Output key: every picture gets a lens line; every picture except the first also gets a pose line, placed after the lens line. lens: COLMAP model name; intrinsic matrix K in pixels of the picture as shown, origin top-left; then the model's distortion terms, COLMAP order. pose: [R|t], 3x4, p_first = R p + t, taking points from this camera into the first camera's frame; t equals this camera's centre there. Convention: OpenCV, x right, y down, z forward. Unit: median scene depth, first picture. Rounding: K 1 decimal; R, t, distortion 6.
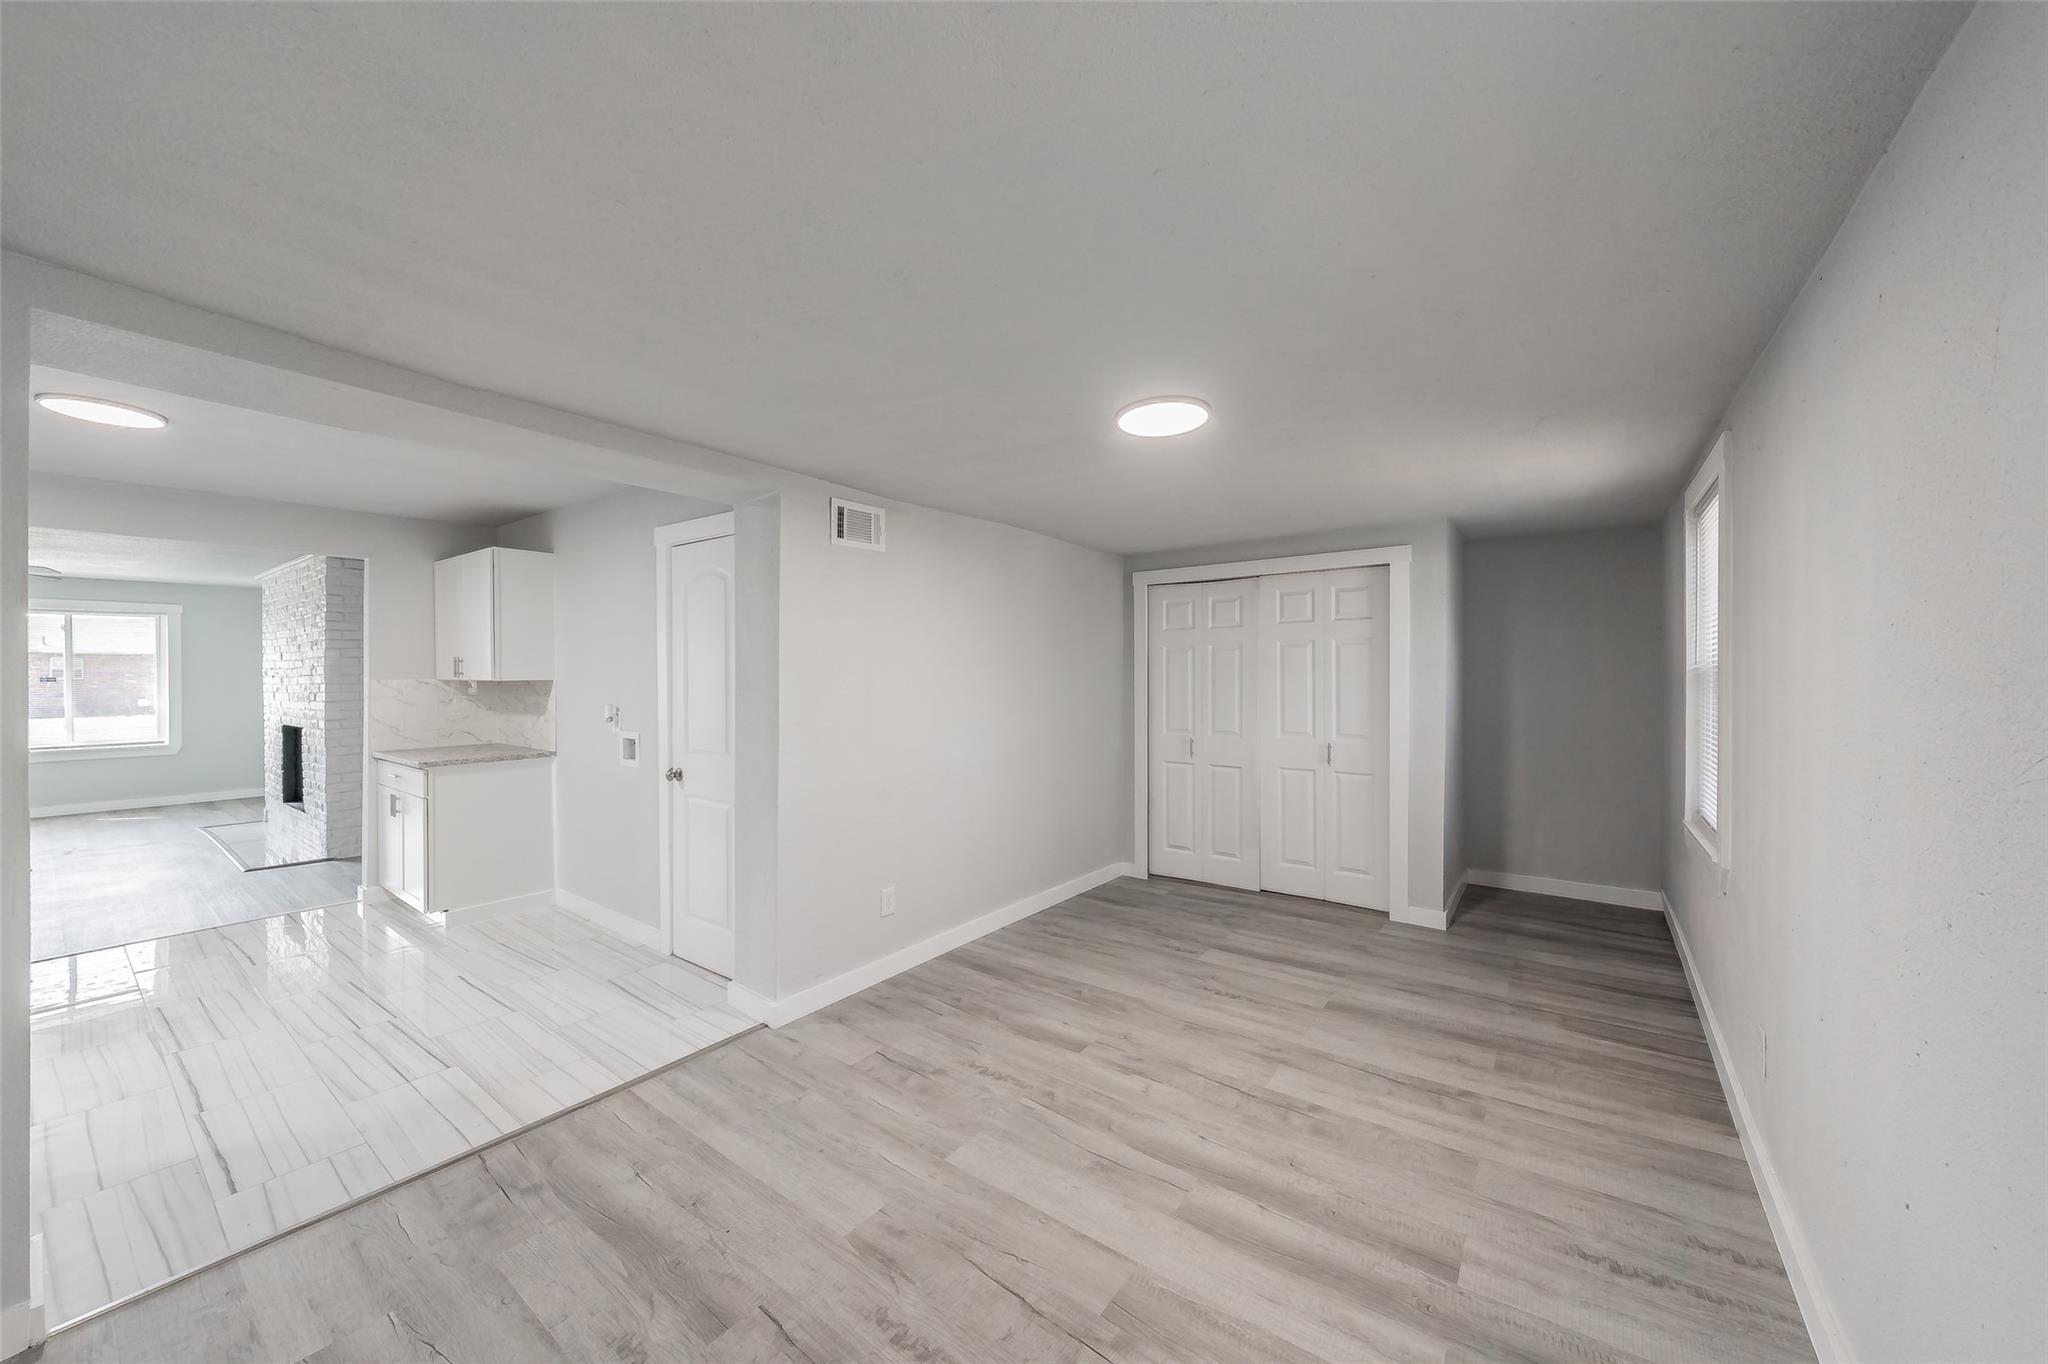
lens RADIAL K [[726.5, 0, 1022.2], [0, 726.5, 674.8], [0, 0, 1]] dist [0.001367, -0.000122]
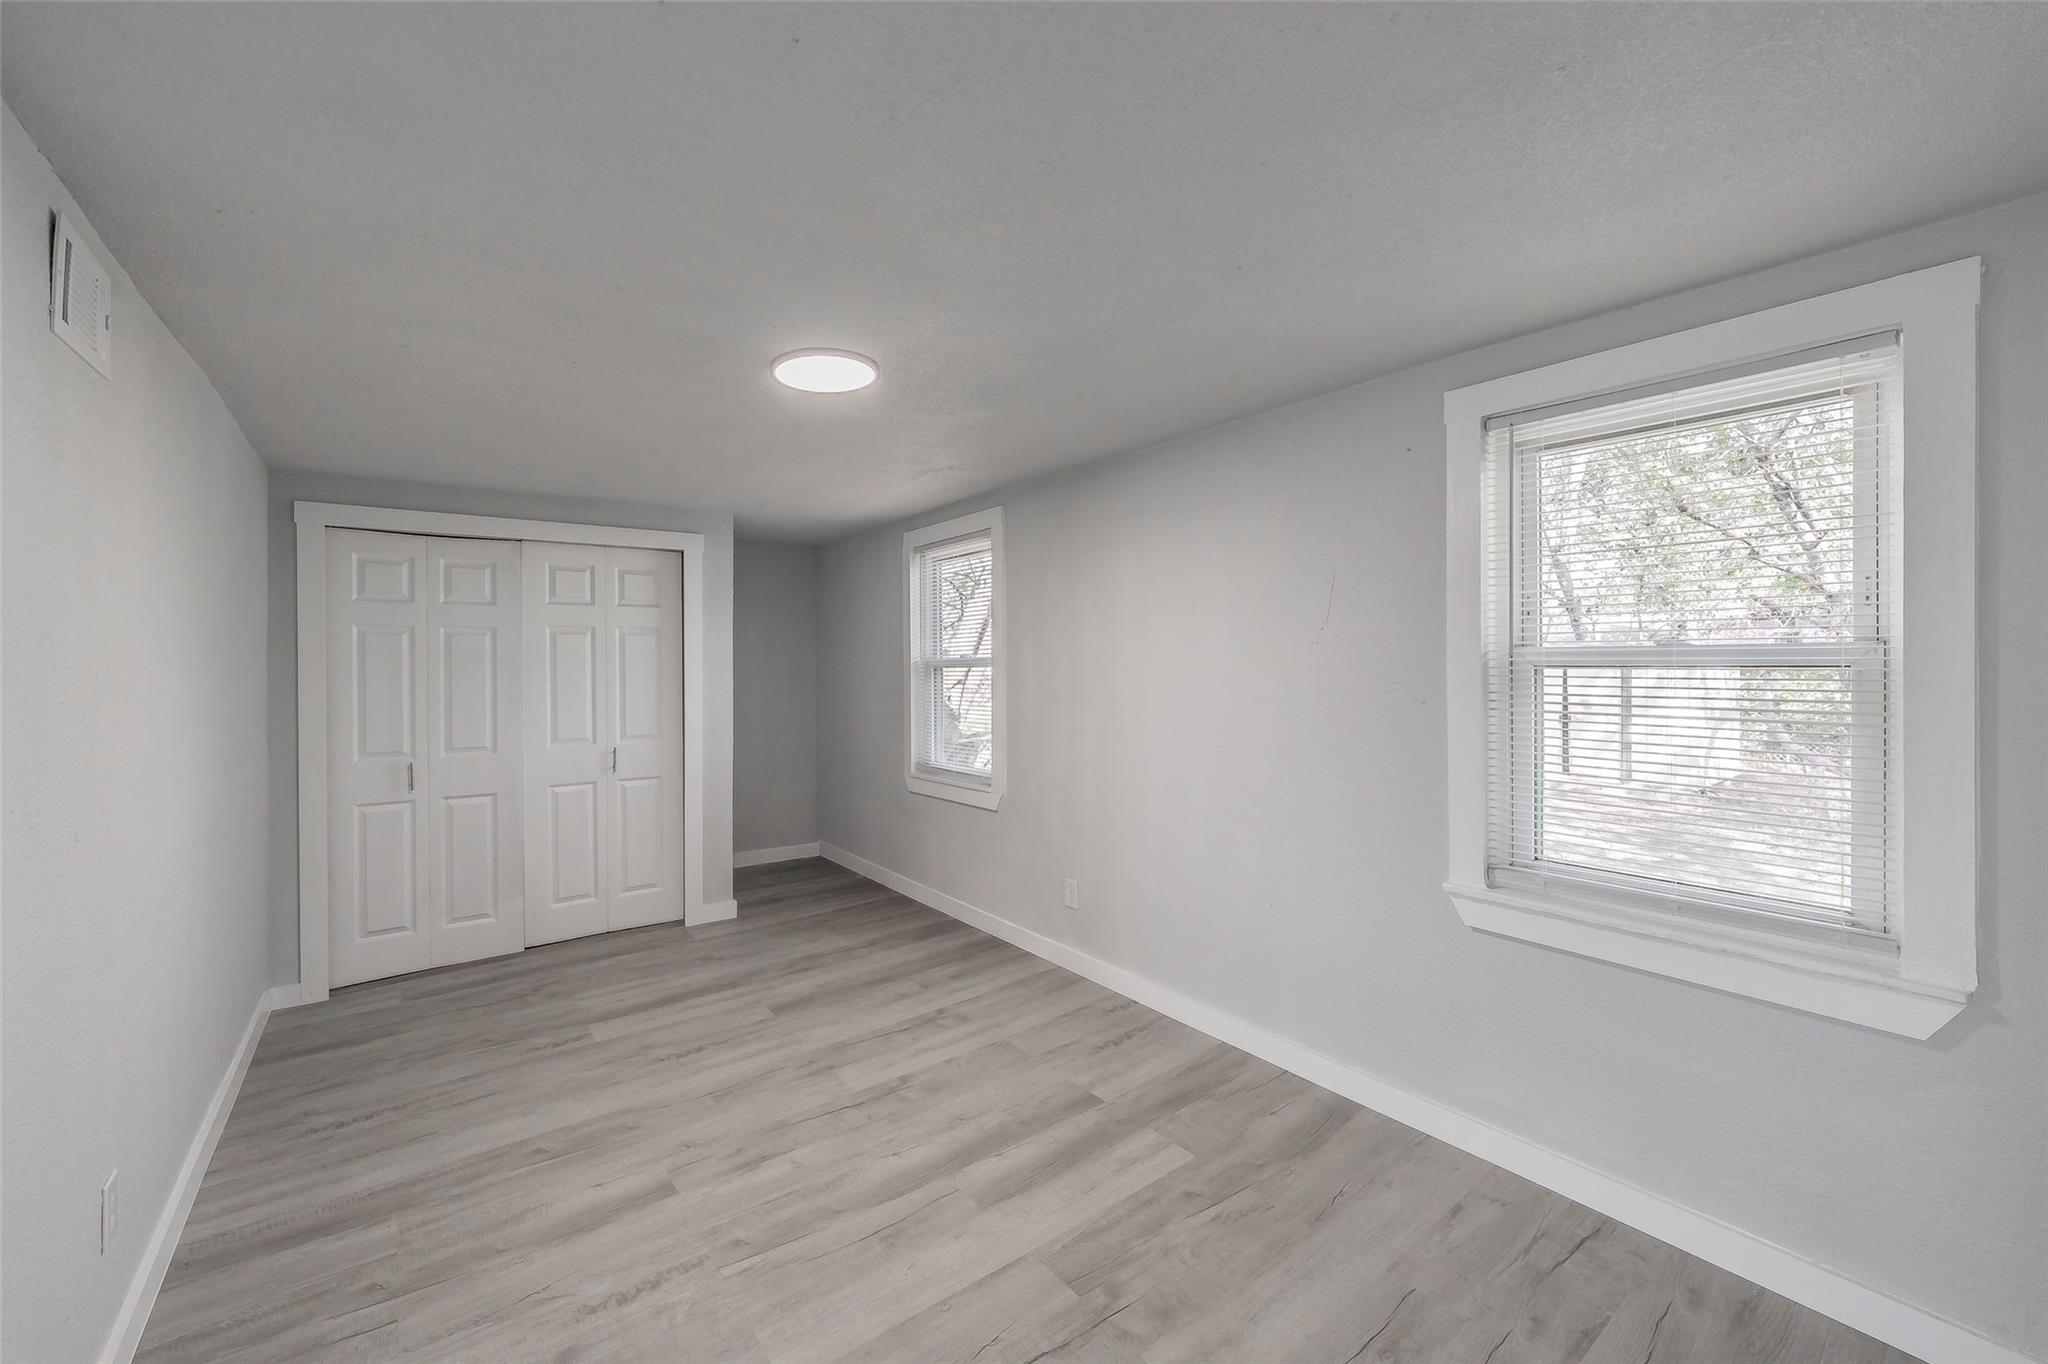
lens RADIAL K [[834.1, 0, 971.9], [0, 834.1, 673.2], [0, 0, 1]] dist [-0.000309, 0.000444]
pose [[0.299420, -0.011076, 0.954057, -0.505504], [0.006655, 0.999933, 0.009520, -0.001296], [-0.954098, 0.003499, 0.299474, 0.385354]]
